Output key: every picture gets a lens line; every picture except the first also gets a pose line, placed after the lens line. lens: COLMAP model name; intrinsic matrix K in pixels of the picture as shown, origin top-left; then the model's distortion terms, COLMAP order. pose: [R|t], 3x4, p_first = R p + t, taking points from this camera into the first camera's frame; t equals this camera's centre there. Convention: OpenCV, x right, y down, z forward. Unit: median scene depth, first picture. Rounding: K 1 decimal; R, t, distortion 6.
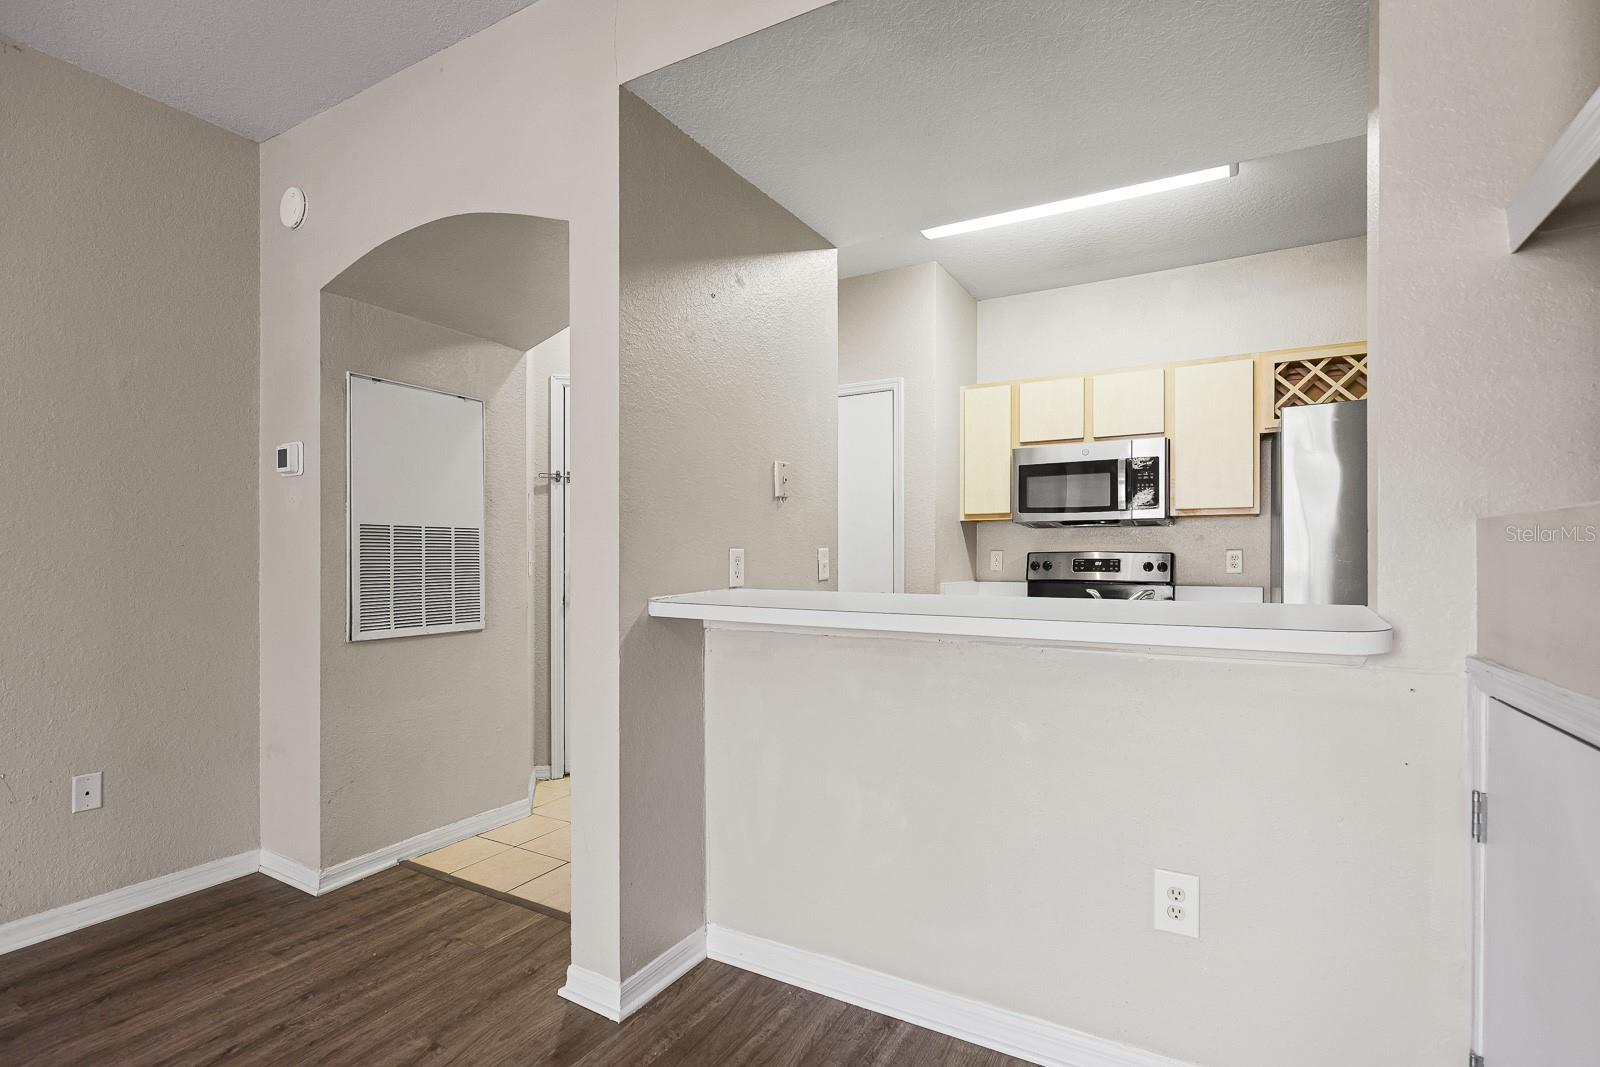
lens RADIAL K [[760.6, 0, 801.2], [0, 760.6, 554.7], [0, 0, 1]] dist [-0.001133, 0.002177]
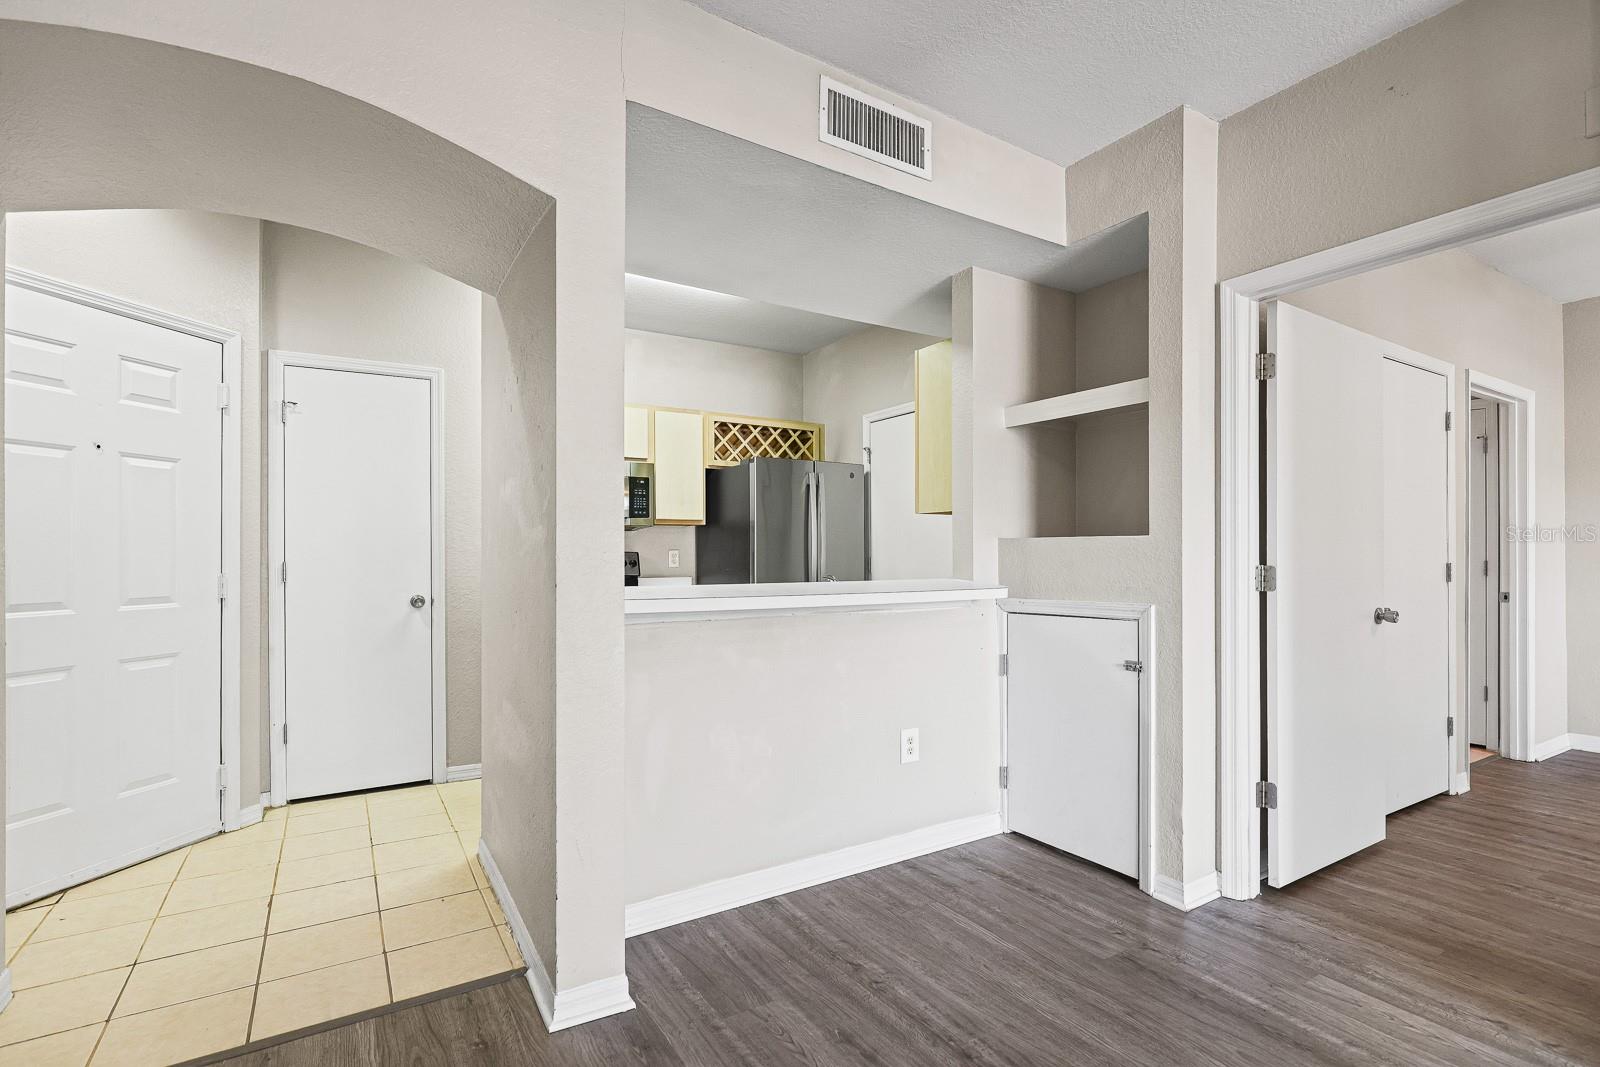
lens RADIAL K [[760.6, 0, 812.6], [0, 760.6, 549.7], [0, 0, 1]] dist [-0.001133, 0.002177]
pose [[0.466323, 0.002976, 0.884609, -0.512970], [0.000397, 0.999994, -0.003573, -0.002179], [-0.884614, 0.002018, 0.466319, 0.148858]]
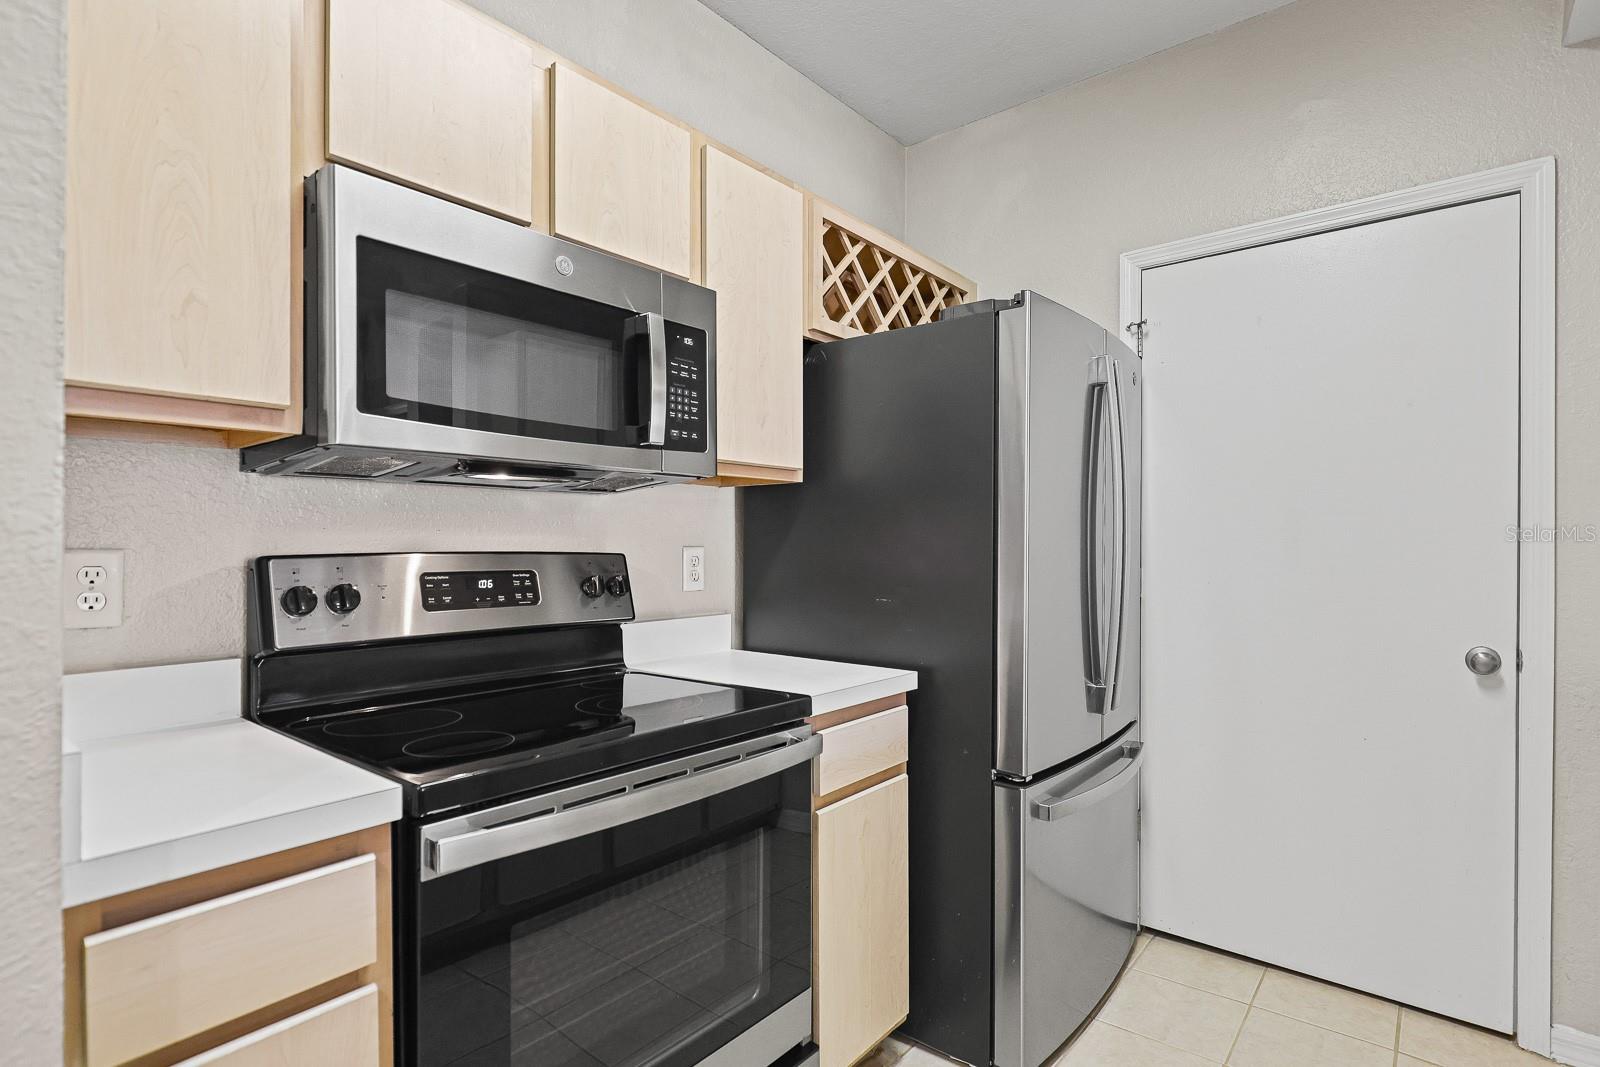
lens RADIAL K [[773.3, 0, 784.5], [0, 773.3, 546.5], [0, 0, 1]] dist [-0.012741, 0.003164]
pose [[0.190583, -0.006654, 0.981648, 0.051577], [-0.008386, 0.999930, 0.008406, -0.012082], [-0.981635, -0.009835, 0.190514, 0.833167]]
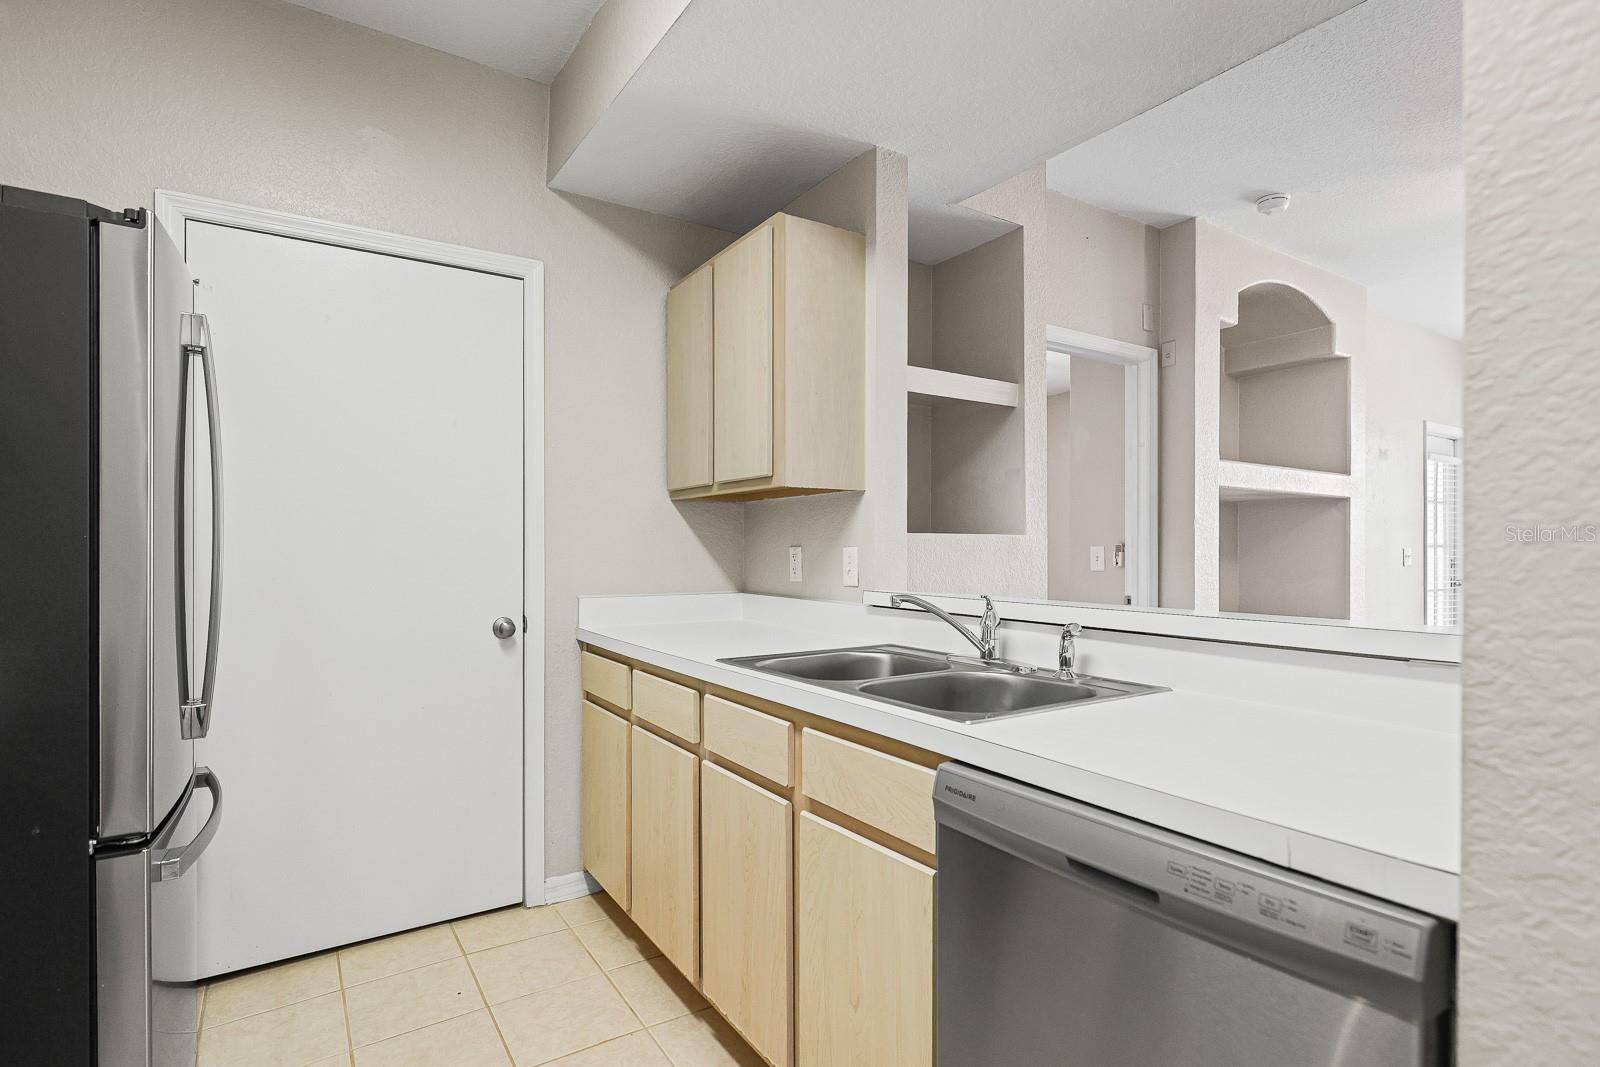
lens RADIAL K [[773.3, 0, 807.0], [0, 773.3, 549.4], [0, 0, 1]] dist [-0.012741, 0.003164]
pose [[-0.881579, -0.005404, 0.472005, 0.103995], [-0.005610, 0.999984, 0.000970, -0.004355], [-0.472003, -0.001793, -0.881595, 0.985295]]
